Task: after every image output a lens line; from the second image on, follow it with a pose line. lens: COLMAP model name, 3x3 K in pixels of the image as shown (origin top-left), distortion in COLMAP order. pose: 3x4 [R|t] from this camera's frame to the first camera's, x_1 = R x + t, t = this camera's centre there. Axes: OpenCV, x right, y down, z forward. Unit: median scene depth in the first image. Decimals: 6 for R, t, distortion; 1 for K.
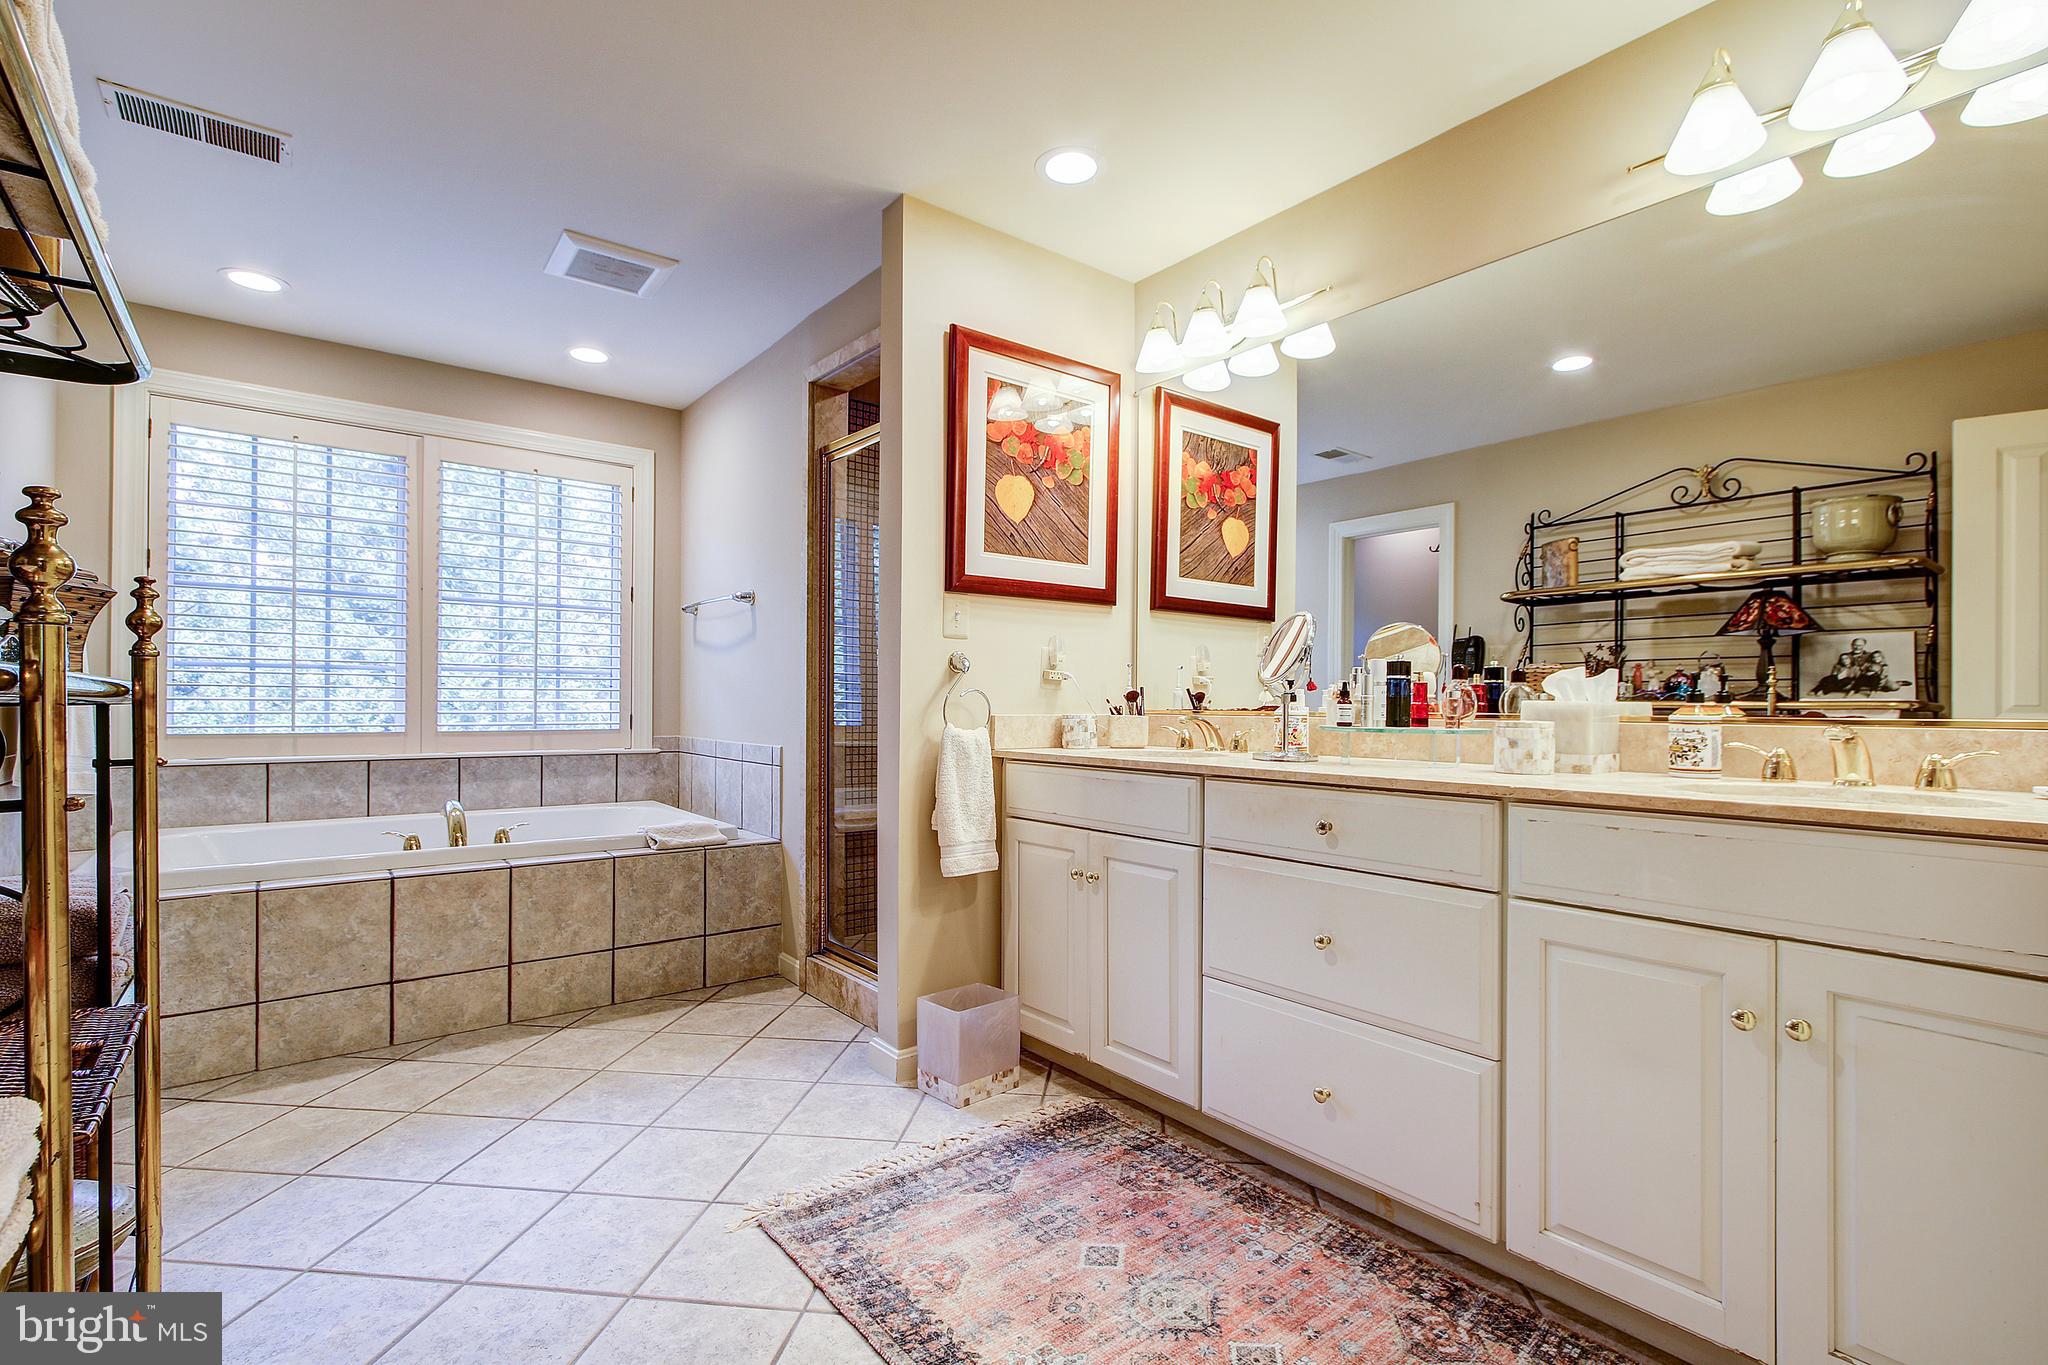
lens RADIAL K [[947.0, 0, 1033.4], [0, 947.0, 716.0], [0, 0, 1]] dist [-0.005817, 0.000089]
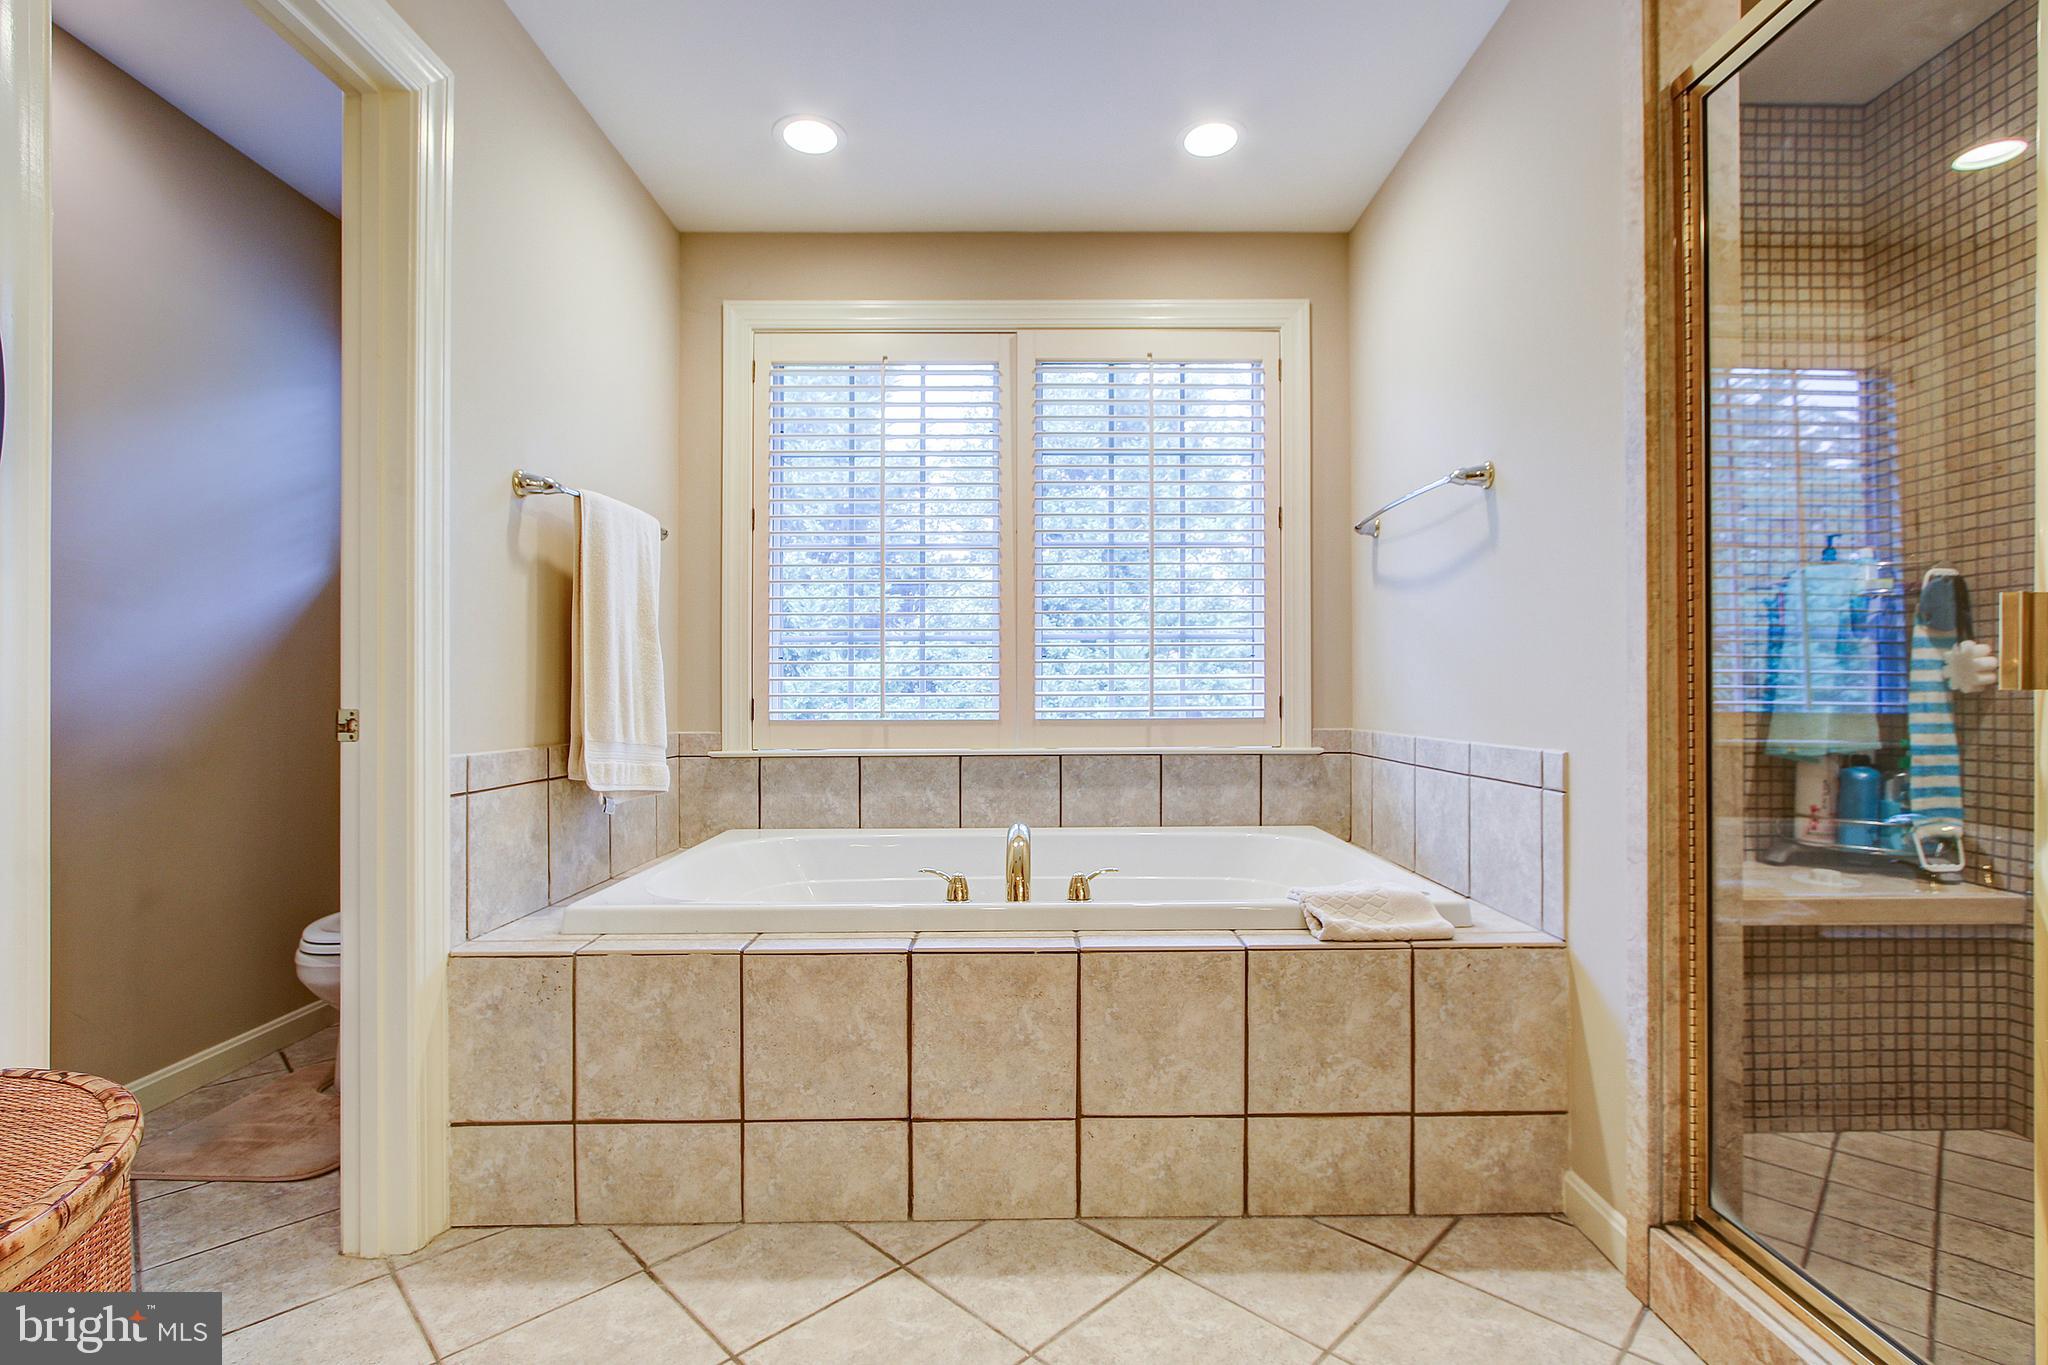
lens RADIAL K [[947.0, 0, 1030.1], [0, 947.0, 696.1], [0, 0, 1]] dist [-0.005817, 0.000089]
pose [[0.784178, -0.010686, -0.620444, -0.190345], [0.002443, 0.999897, -0.014133, 0.009695], [0.620531, 0.009567, 0.784123, 0.467320]]
